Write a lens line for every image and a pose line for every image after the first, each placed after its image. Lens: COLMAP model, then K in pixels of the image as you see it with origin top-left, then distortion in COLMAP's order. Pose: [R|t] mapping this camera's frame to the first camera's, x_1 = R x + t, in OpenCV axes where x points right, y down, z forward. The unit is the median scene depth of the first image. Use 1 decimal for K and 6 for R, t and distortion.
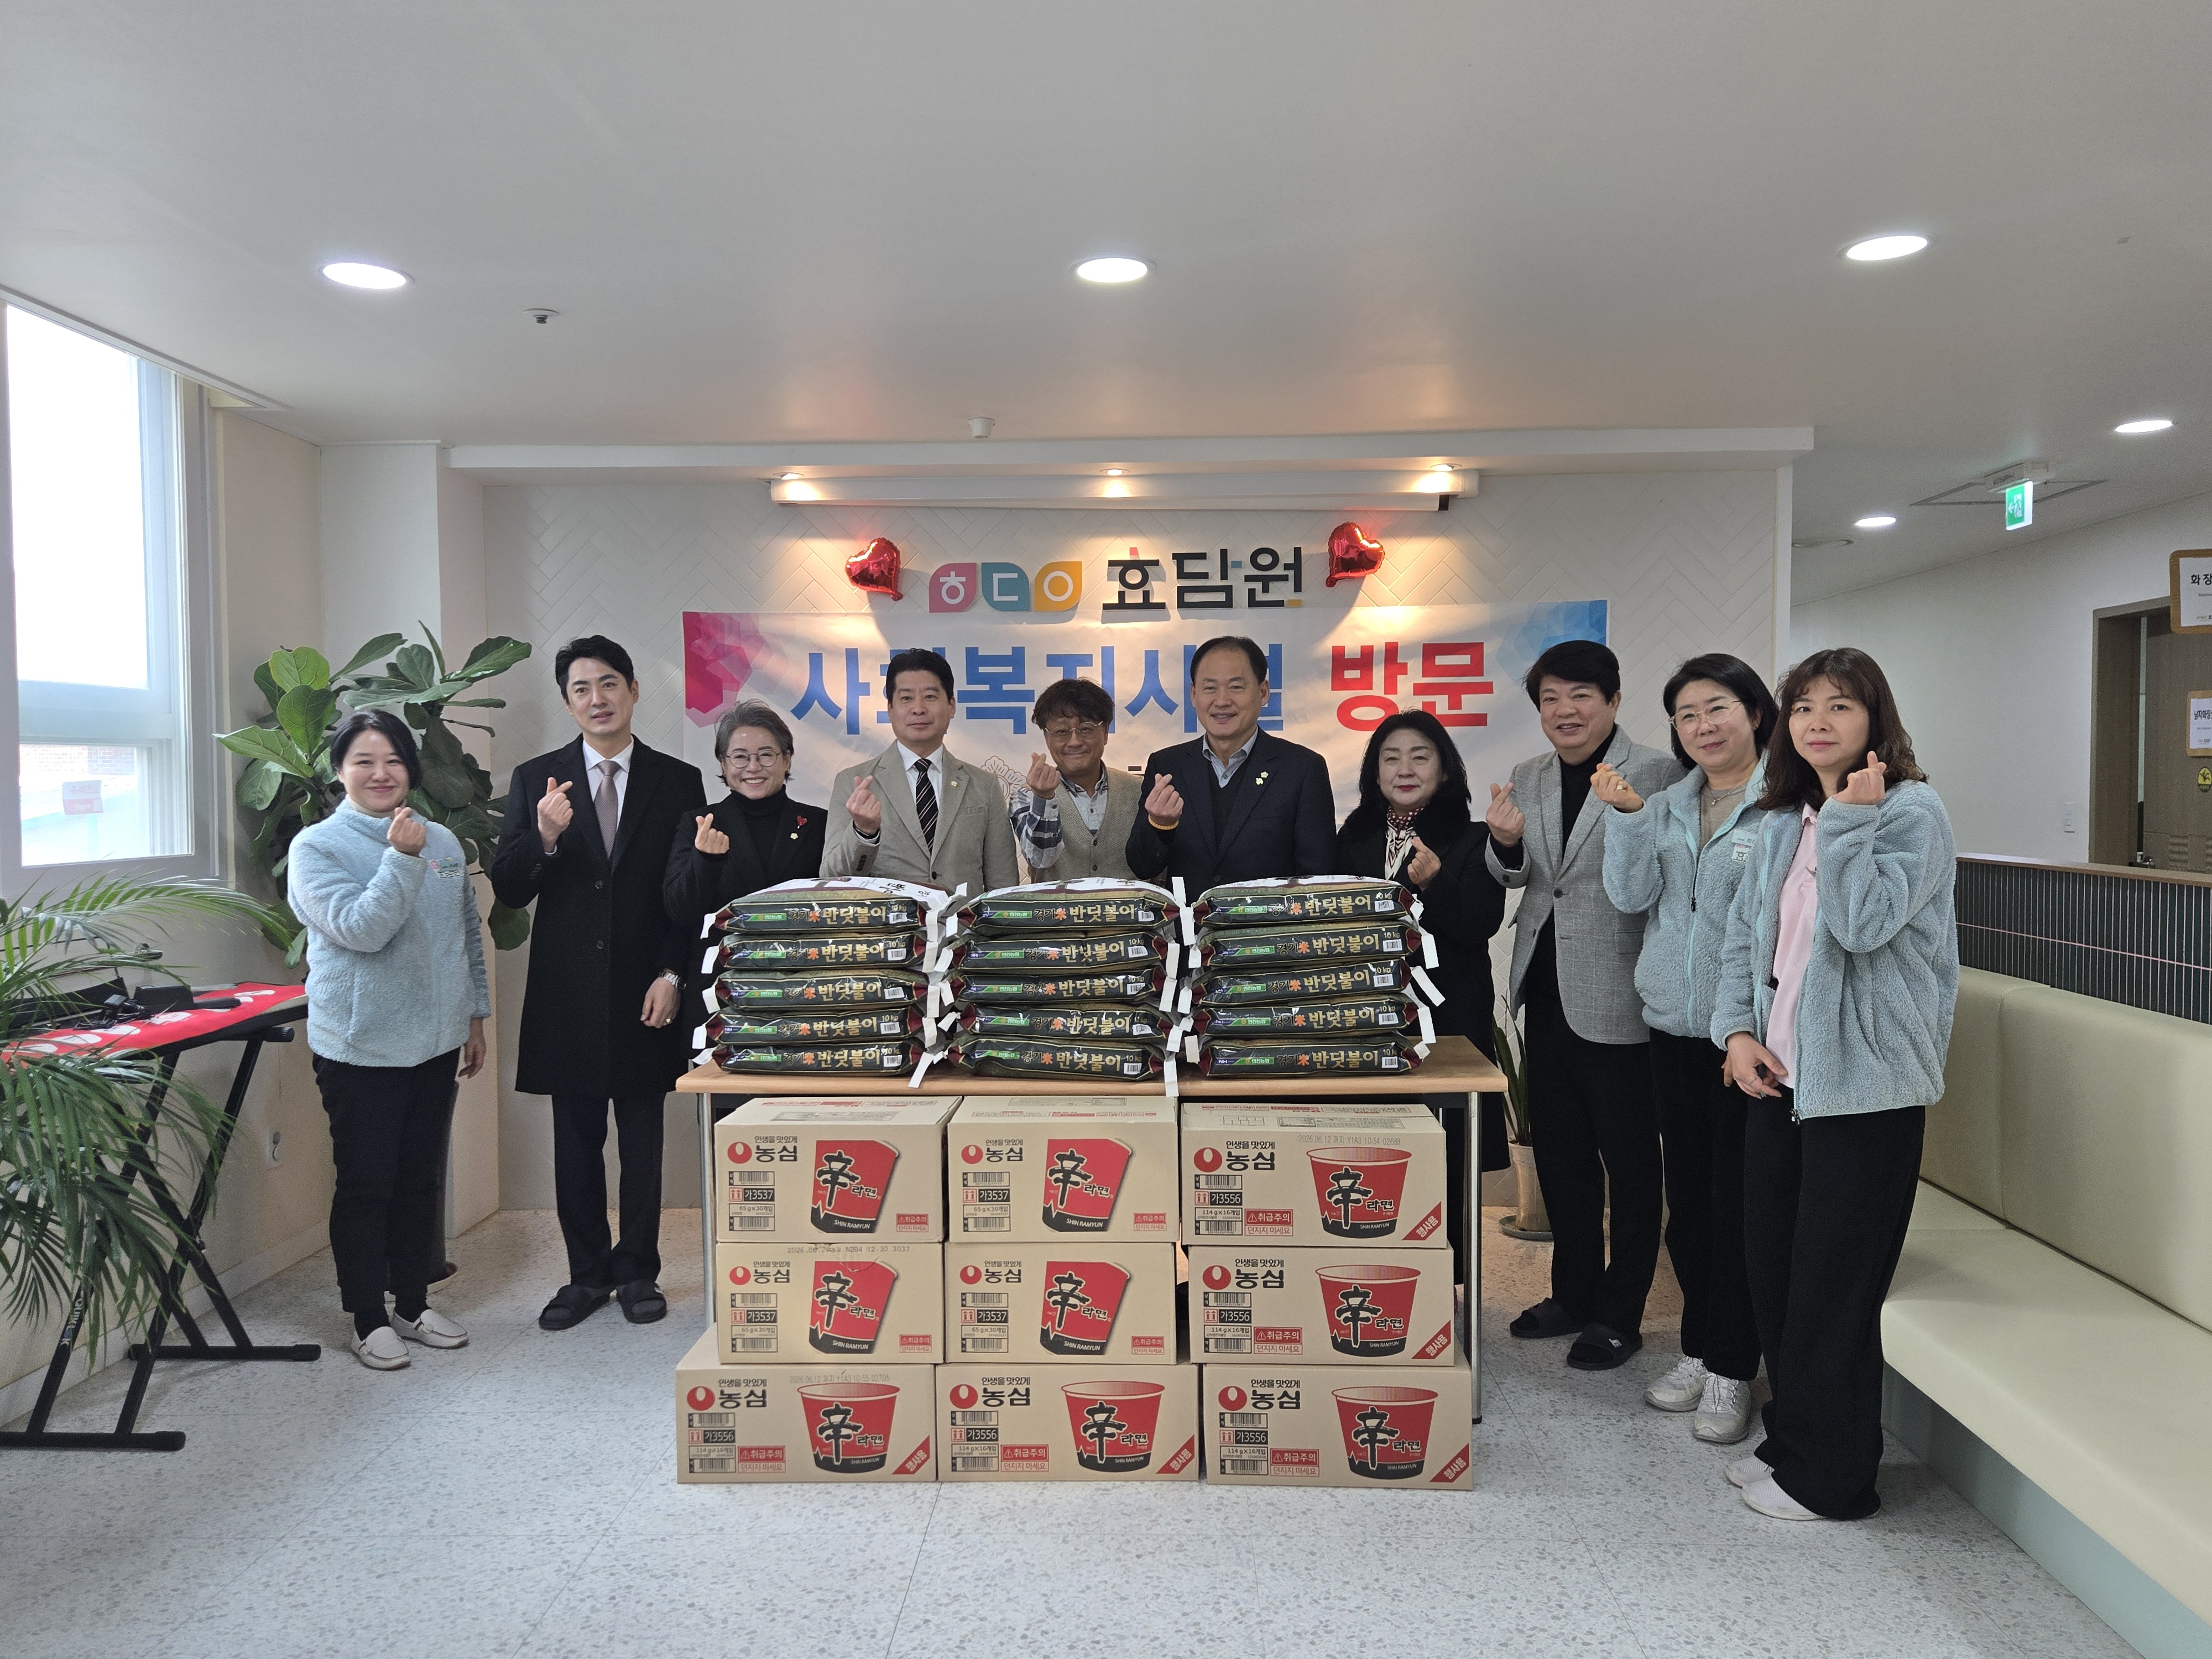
lens RADIAL K [[1476.3, 0, 1115.7], [0, 1476.3, 832.2], [0, 0, 1]] dist [0.020290, -0.006192]
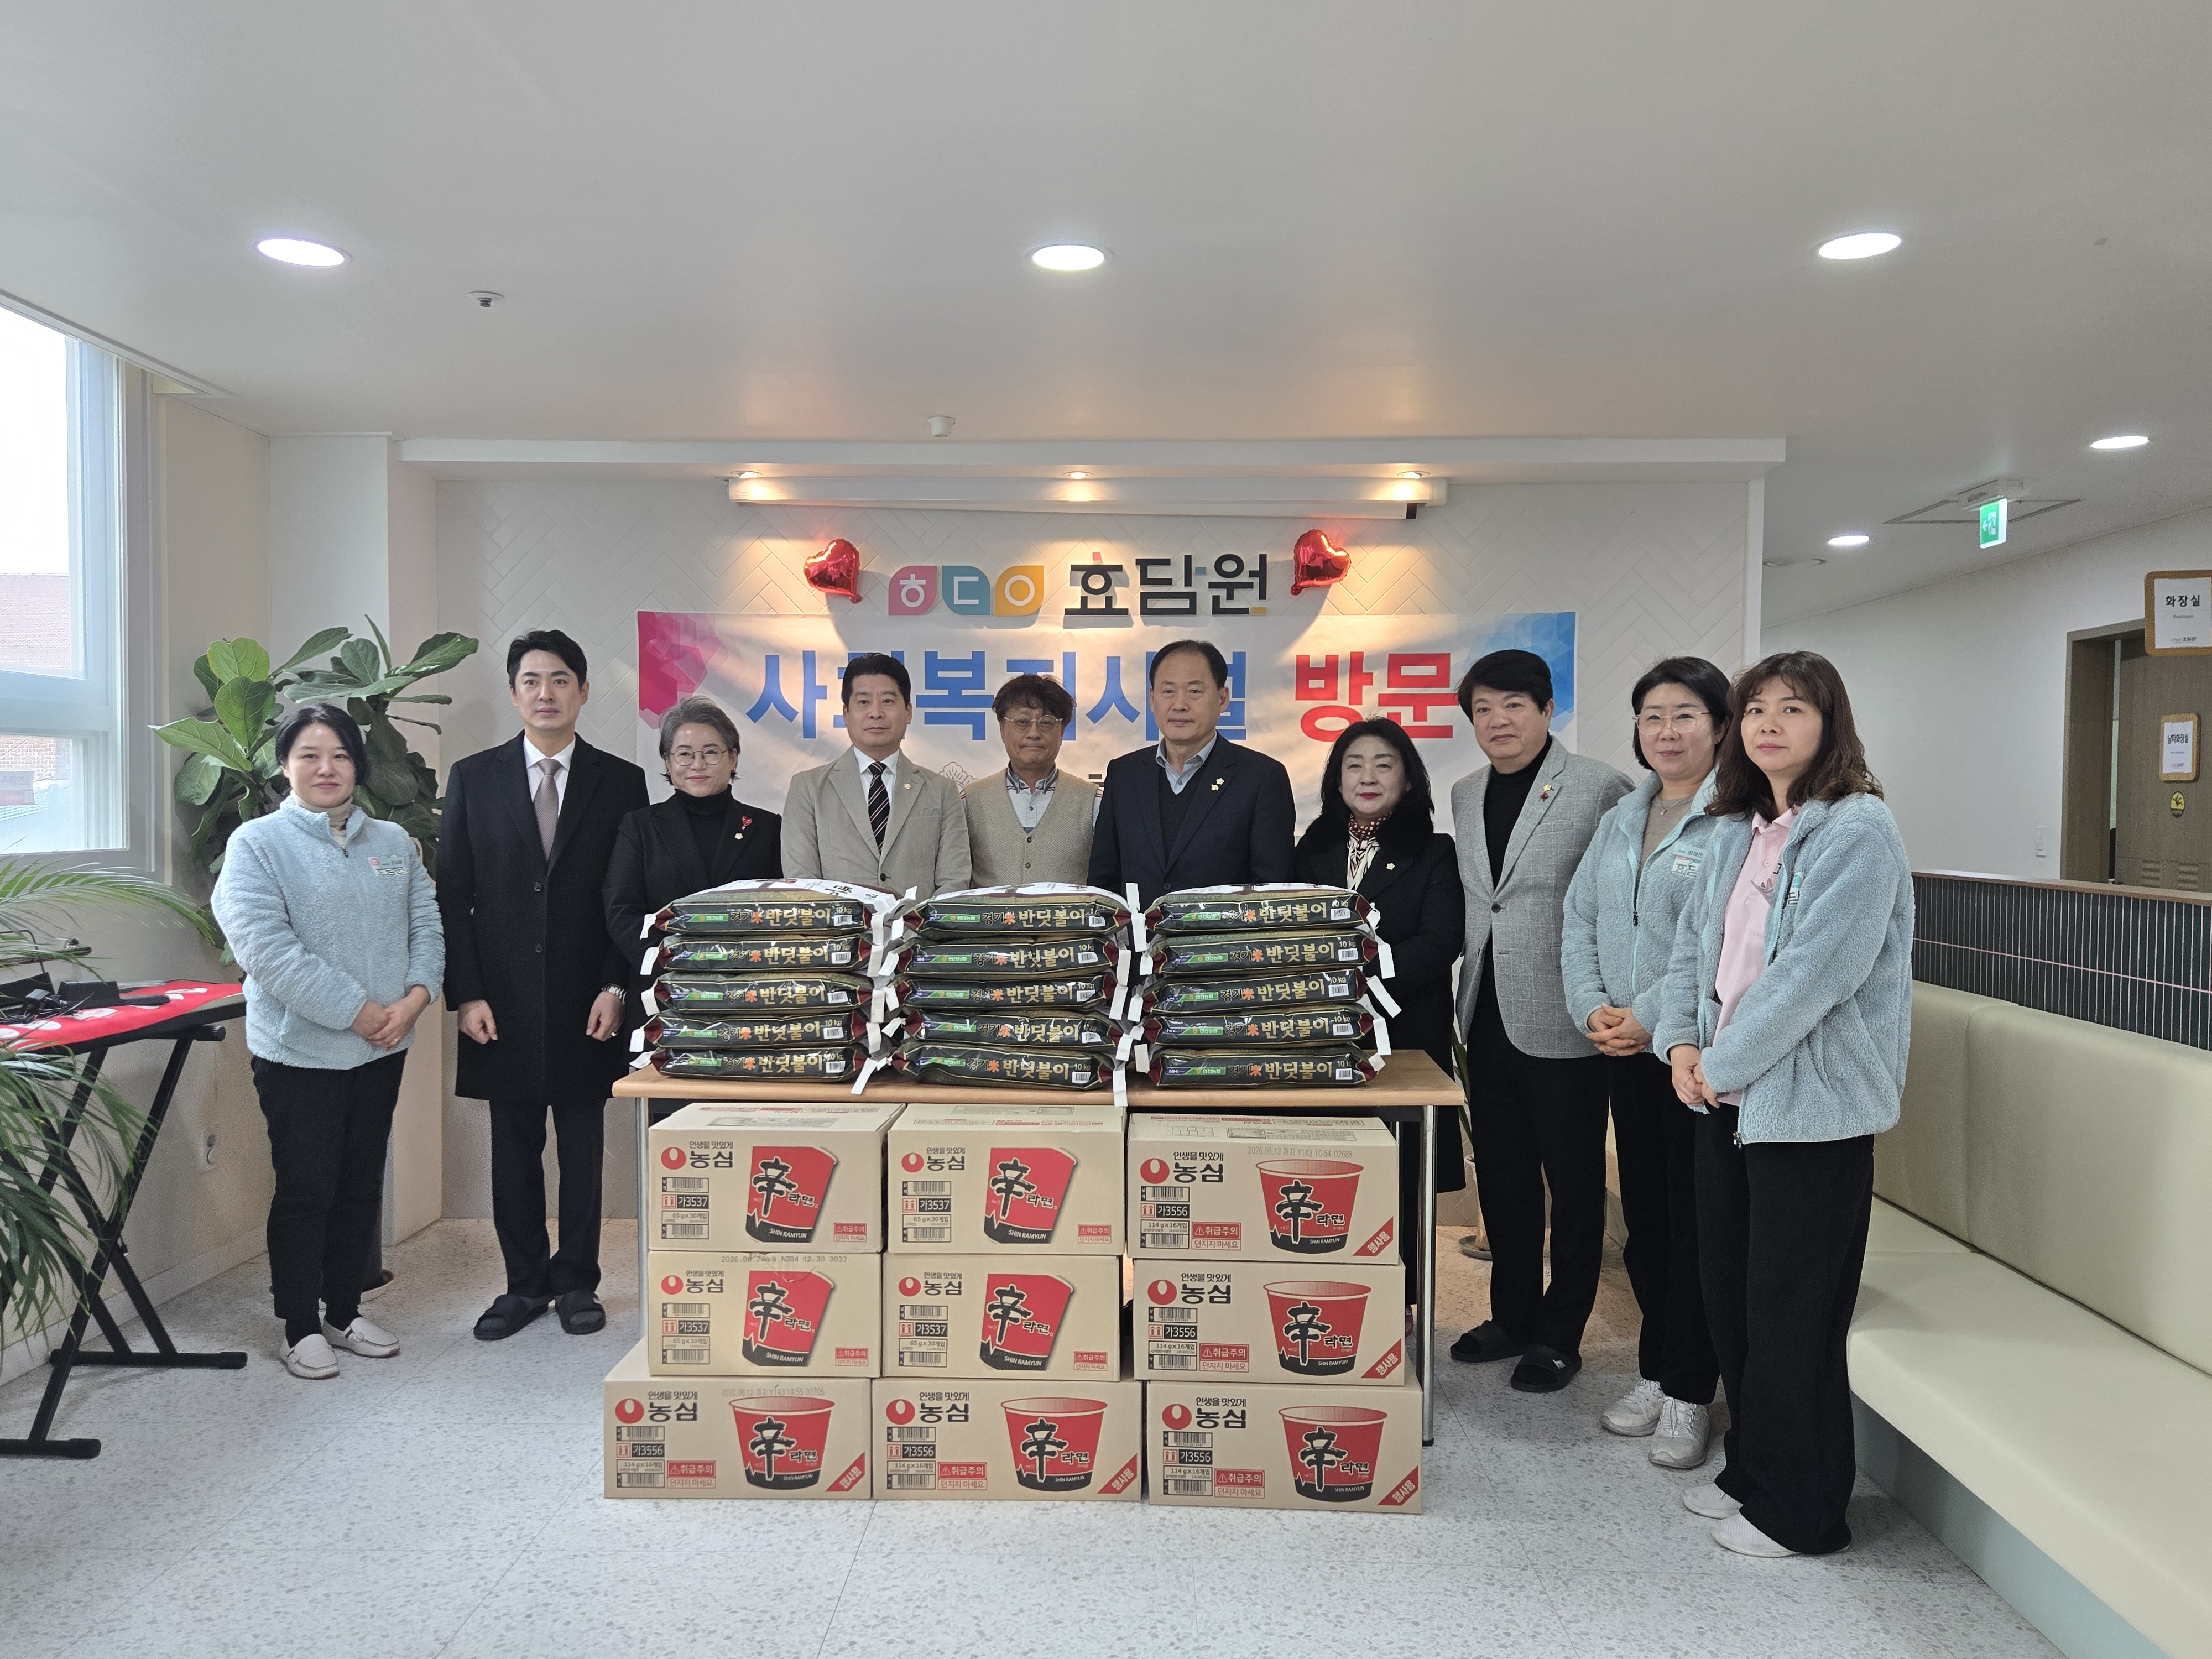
lens RADIAL K [[1476.3, 0, 1096.9], [0, 1476.3, 846.2], [0, 0, 1]] dist [0.020290, -0.006192]
pose [[0.999903, 0.013266, 0.004334, 0.013983], [-0.013246, 0.999901, -0.004643, 0.010229], [-0.004395, 0.004585, 0.999980, 0.020672]]
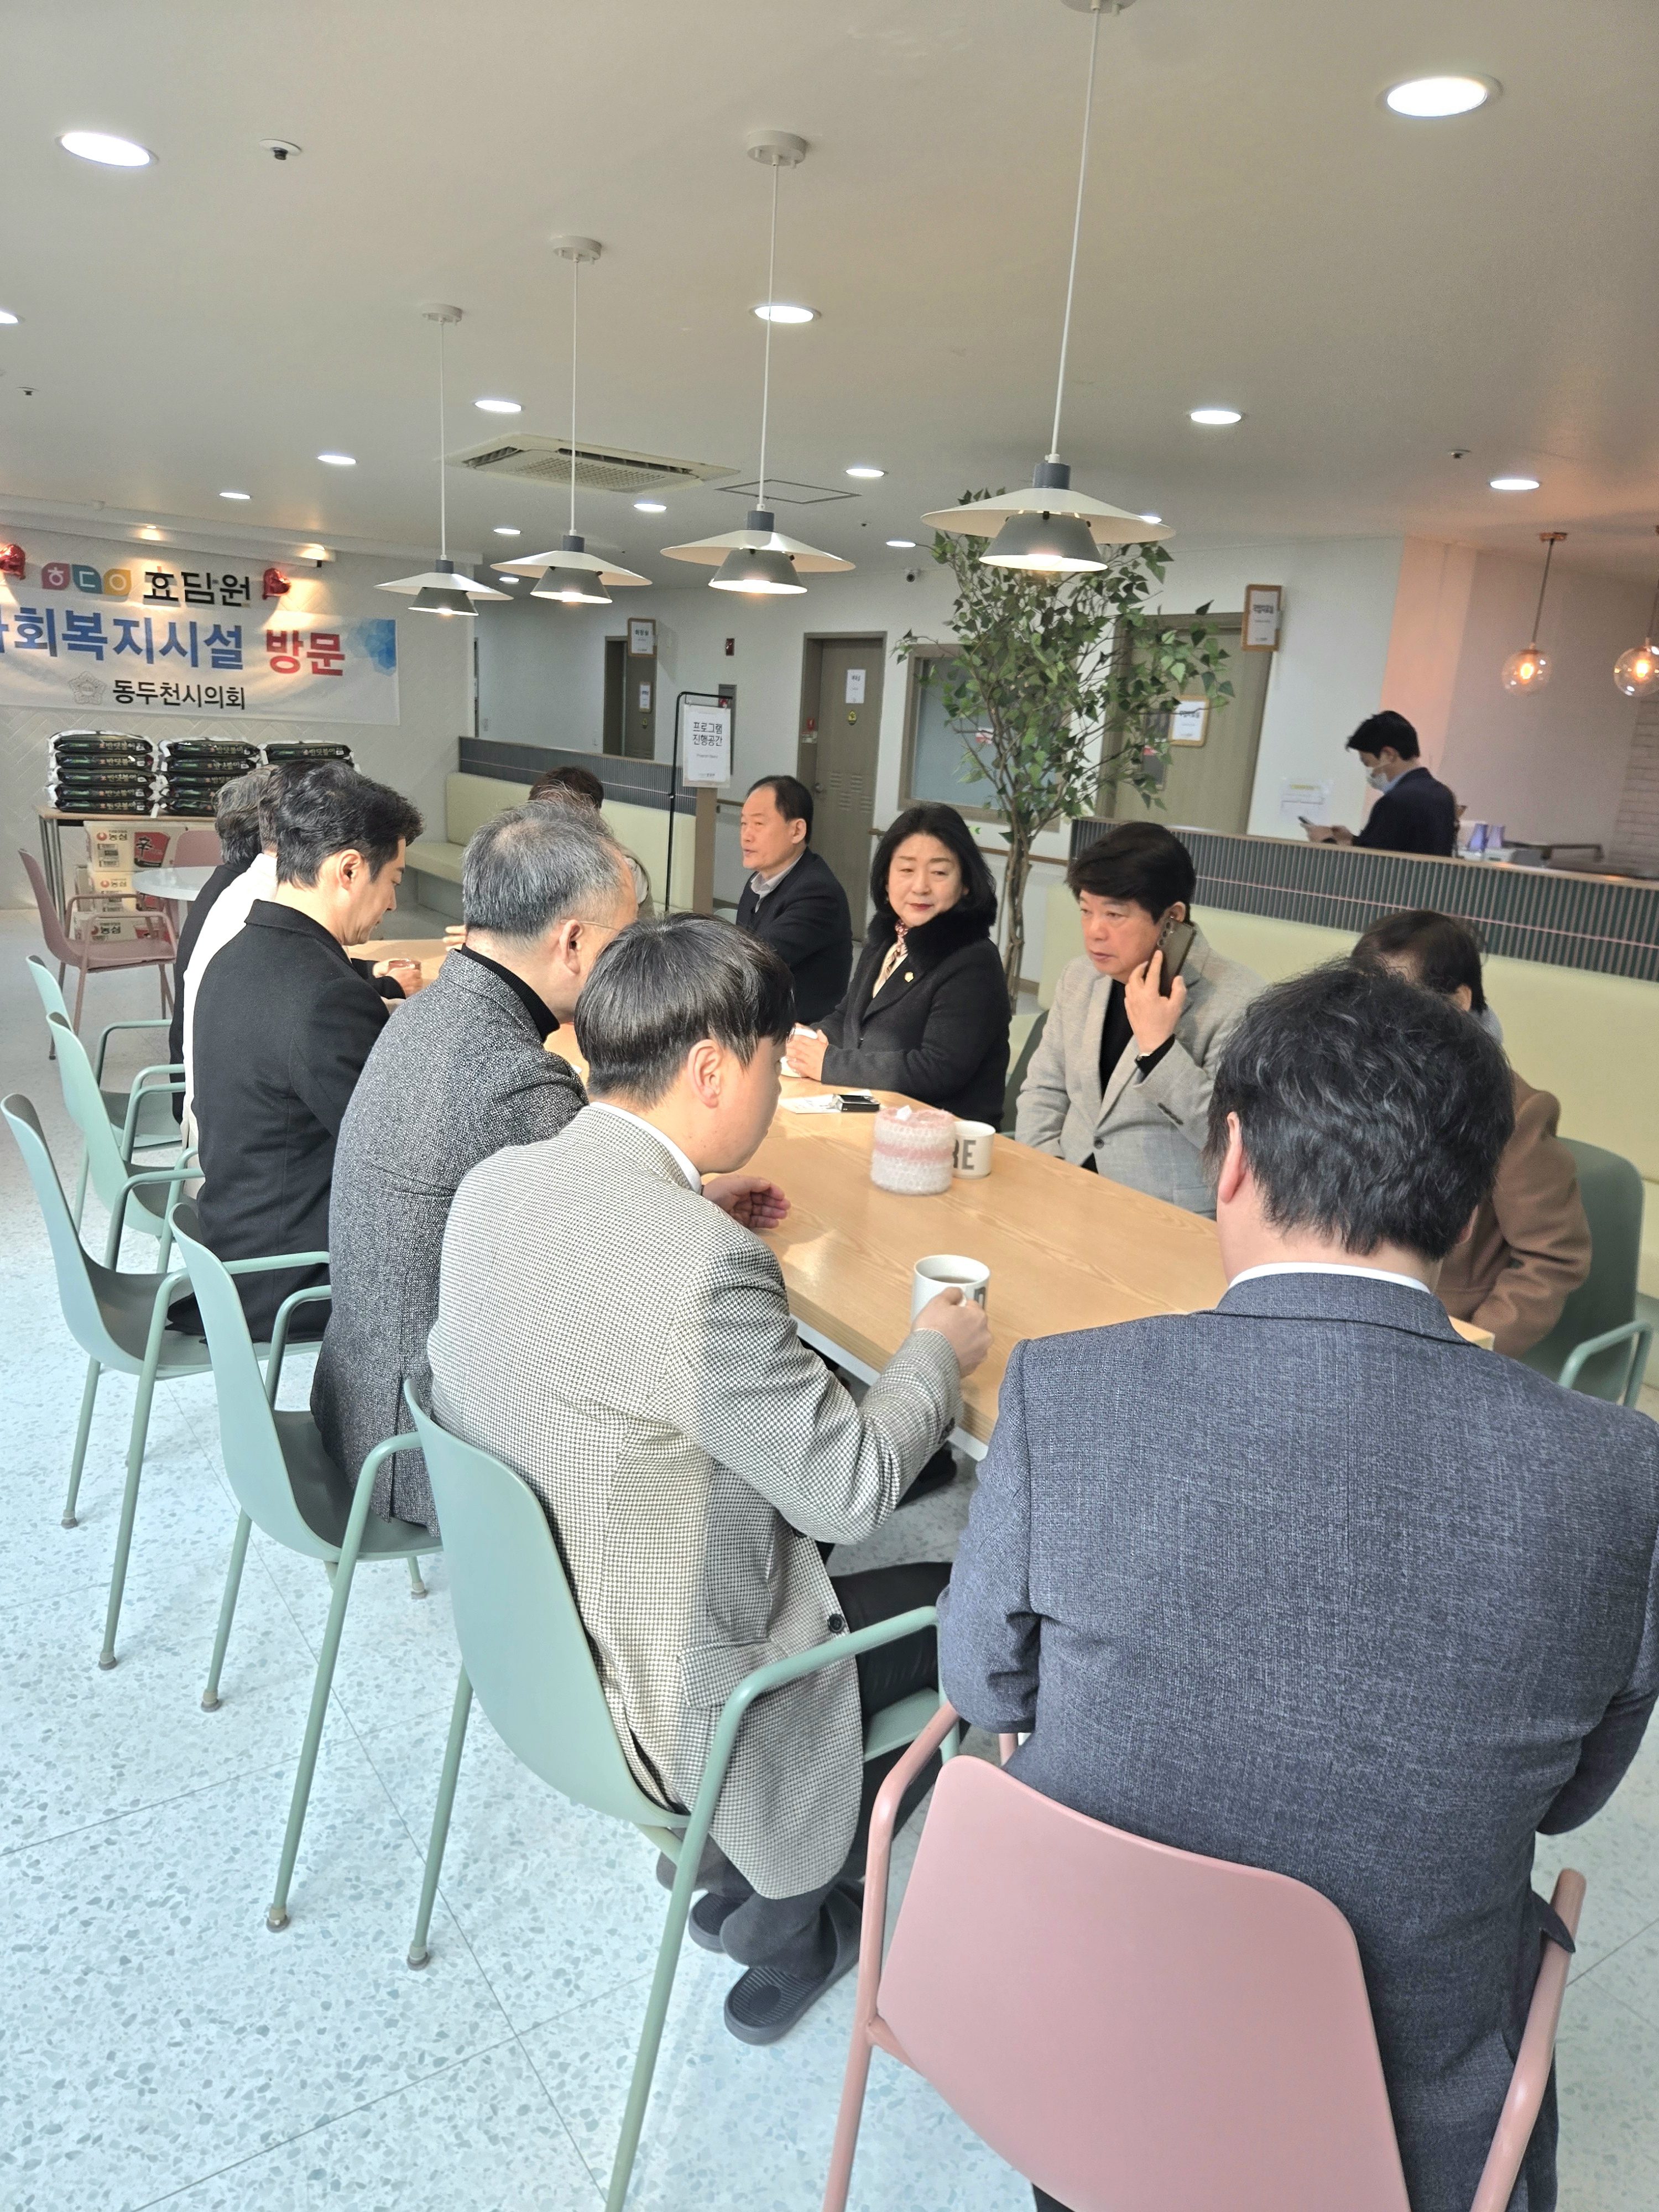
lens RADIAL K [[1476.3, 0, 833.7], [0, 1476.3, 1115.4], [0, 0, 1]] dist [0.020290, -0.006192]
pose [[0.788167, -0.106160, 0.606236, -0.727035], [-0.048085, 0.971379, 0.232618, 0.017936], [-0.613580, -0.212493, 0.760504, -1.576919]]
